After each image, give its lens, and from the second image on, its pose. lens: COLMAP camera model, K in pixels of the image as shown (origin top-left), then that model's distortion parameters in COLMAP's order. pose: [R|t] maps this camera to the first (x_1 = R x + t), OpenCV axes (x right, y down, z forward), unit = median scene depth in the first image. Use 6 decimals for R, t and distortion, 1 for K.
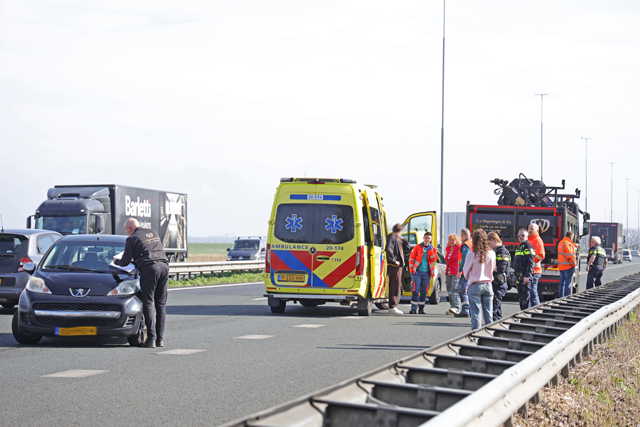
lens RADIAL K [[1939.2, 0, 318.5], [0, 1939.2, 213.7], [0, 0, 1]] dist [0.828645, 0.000000]
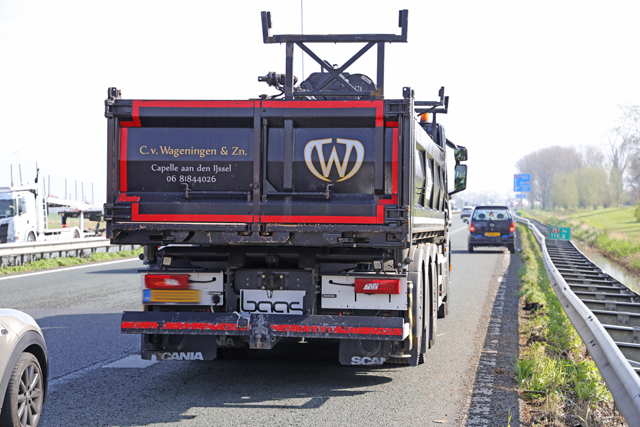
lens RADIAL K [[1284.9, 0, 319.1], [0, 1284.9, 215.0], [0, 0, 1]] dist [0.300227, 0.000000]
pose [[0.998953, -0.024724, 0.038498, 0.184286], [0.023877, 0.999466, 0.022299, 0.018547], [-0.039029, -0.021356, 0.999010, 1.426140]]
